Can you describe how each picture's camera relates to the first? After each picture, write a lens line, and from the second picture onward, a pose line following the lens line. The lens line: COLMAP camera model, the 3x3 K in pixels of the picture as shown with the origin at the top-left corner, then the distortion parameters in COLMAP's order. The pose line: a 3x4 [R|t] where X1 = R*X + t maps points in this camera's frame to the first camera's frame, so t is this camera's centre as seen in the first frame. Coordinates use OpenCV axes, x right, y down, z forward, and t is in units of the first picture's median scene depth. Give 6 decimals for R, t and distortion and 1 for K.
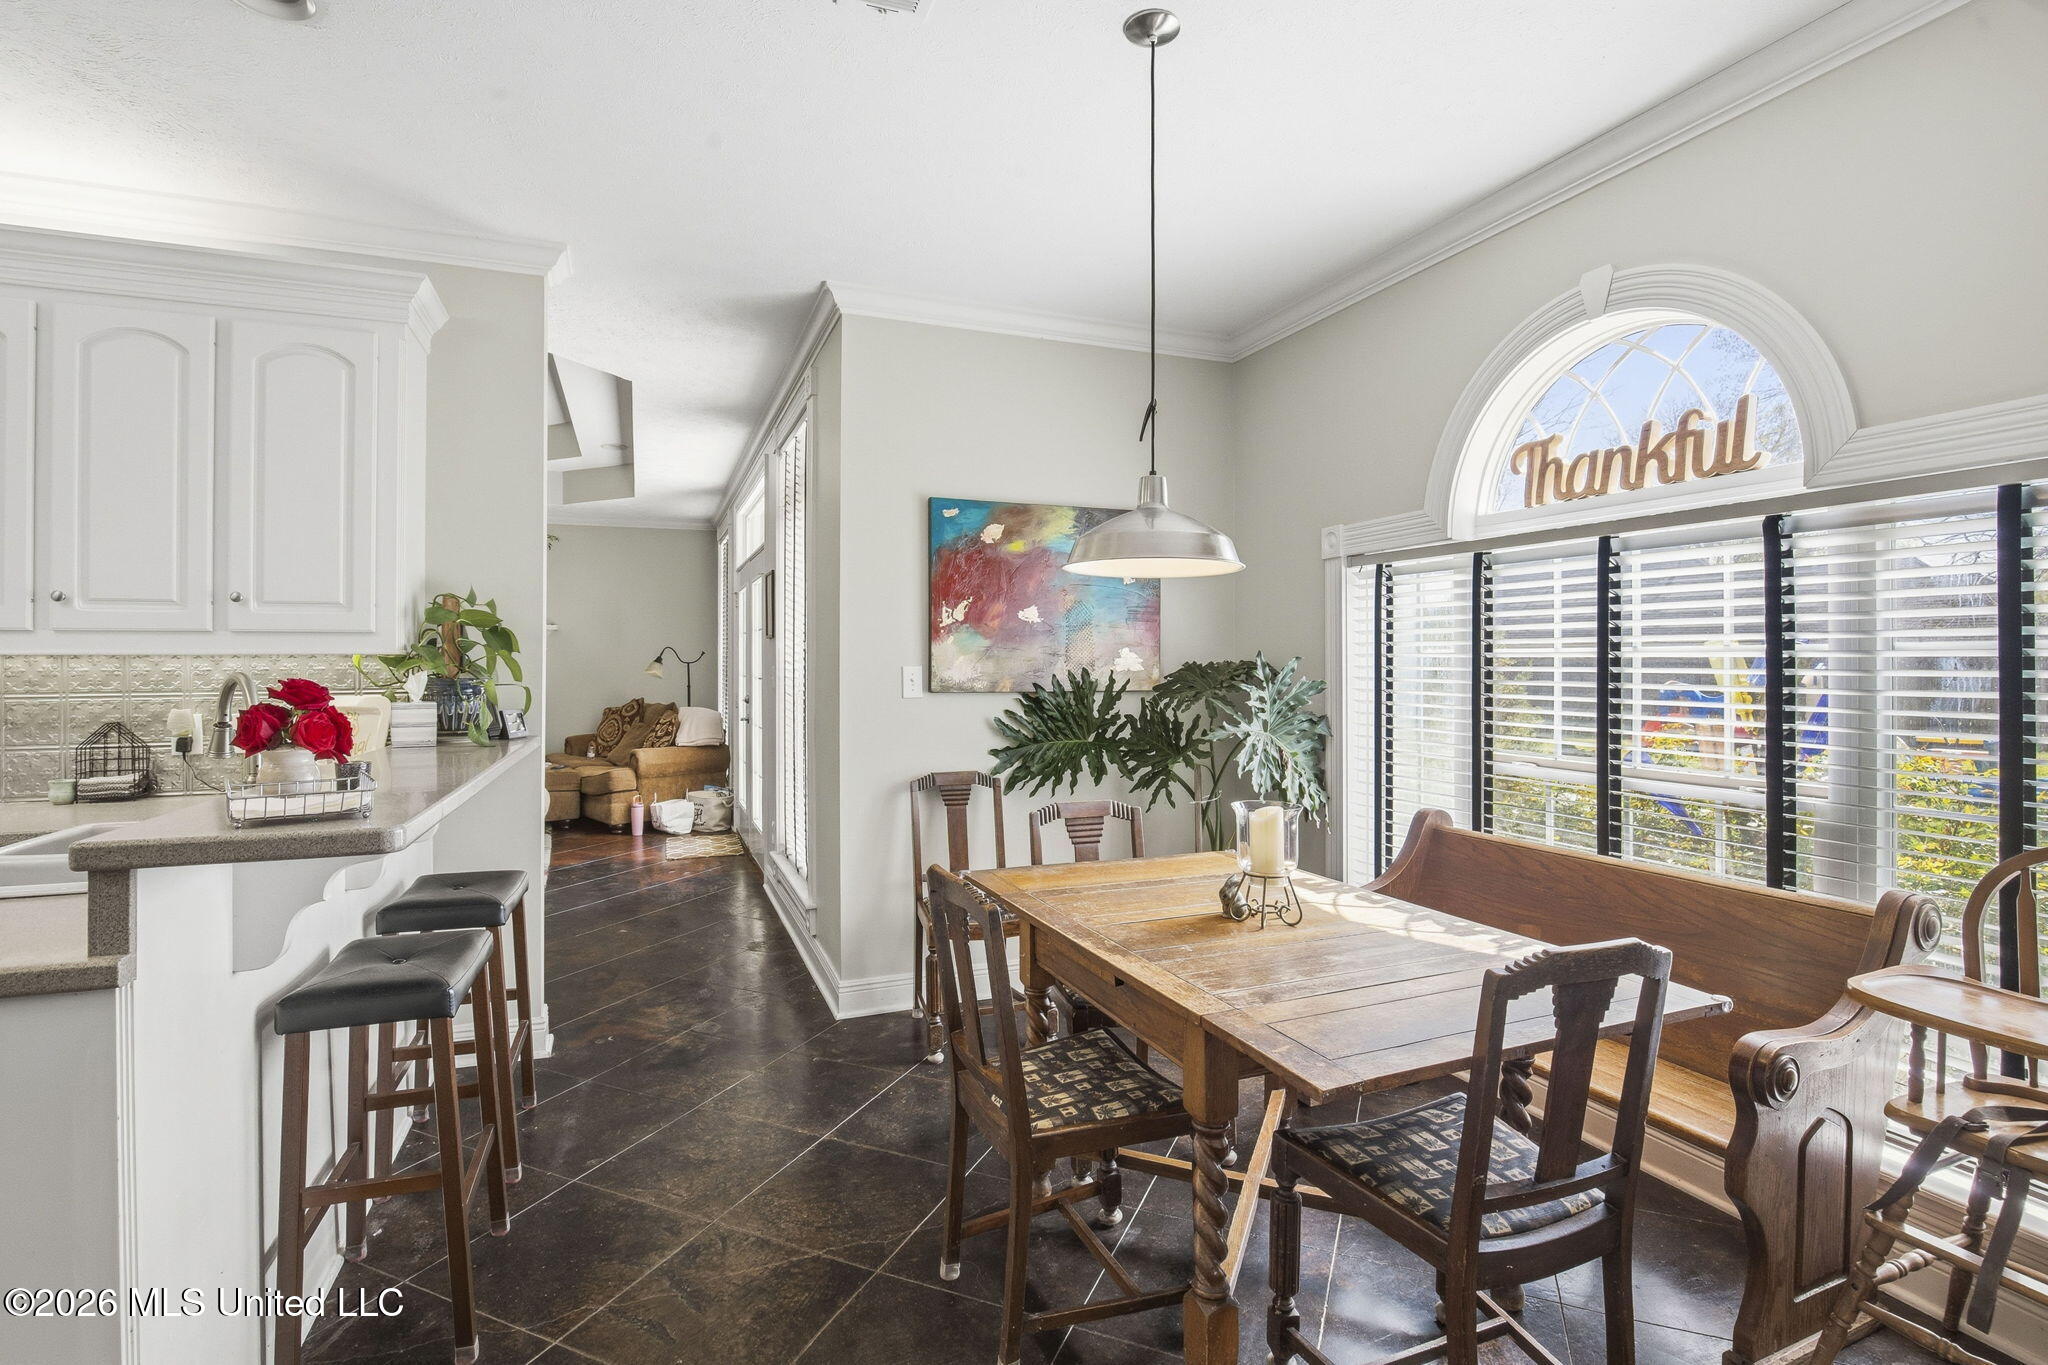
lens RADIAL K [[959.1, 0, 1024.3], [0, 959.1, 678.0], [0, 0, 1]] dist [-0.000700, -0.000056]
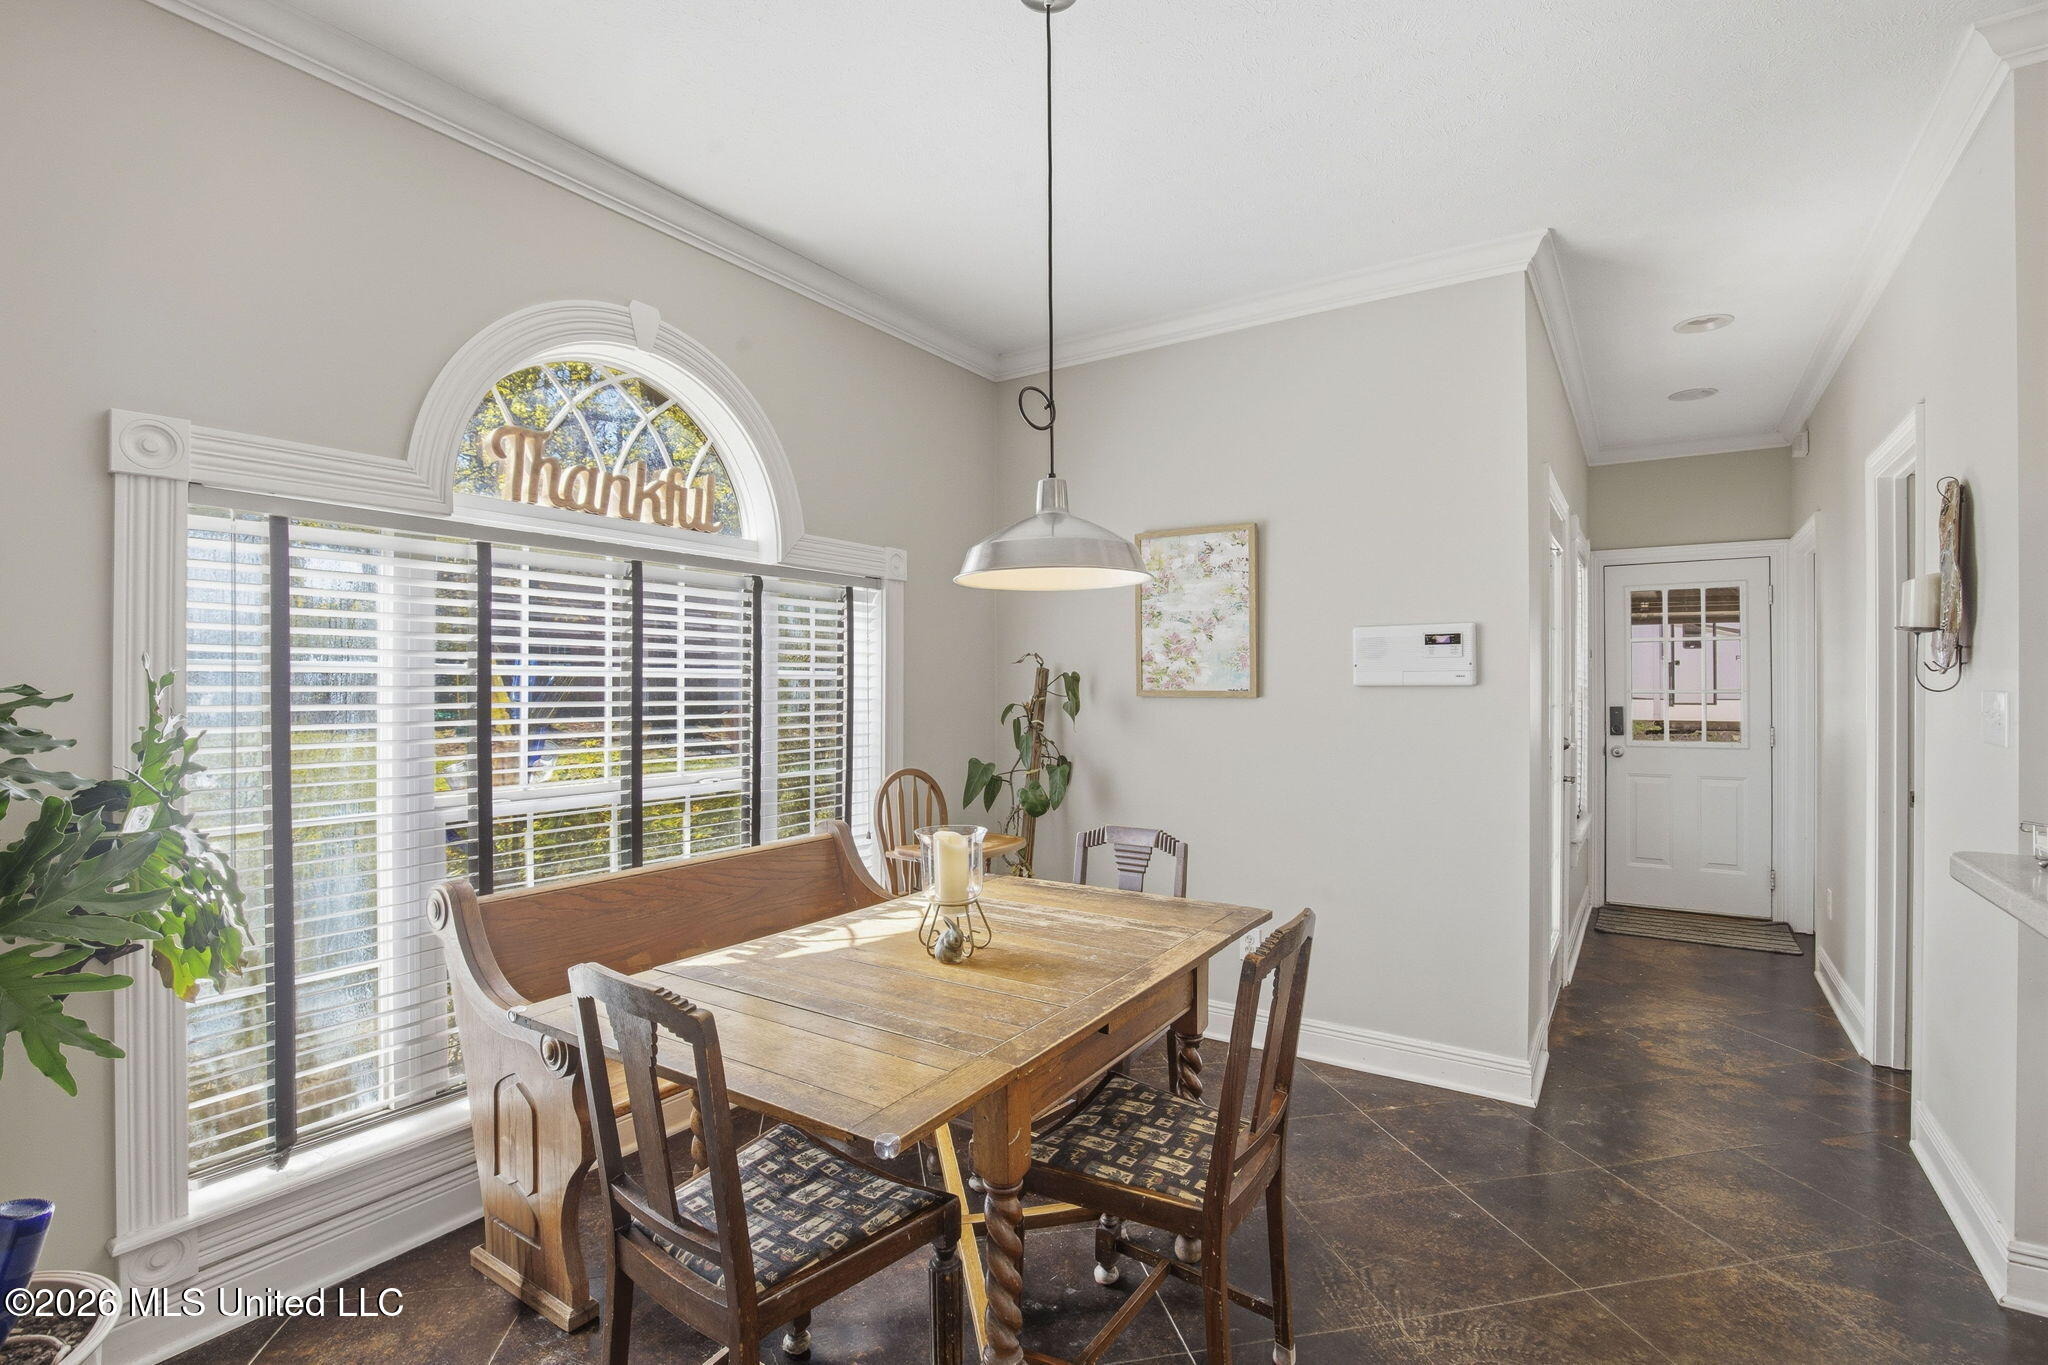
lens RADIAL K [[959.1, 0, 1025.5], [0, 959.1, 677.4], [0, 0, 1]] dist [-0.000700, -0.000056]
pose [[-0.569261, 0.000661, 0.822157, -0.508281], [0.005802, 0.999978, 0.003213, -0.022939], [-0.822136, 0.006599, -0.569252, 1.287529]]
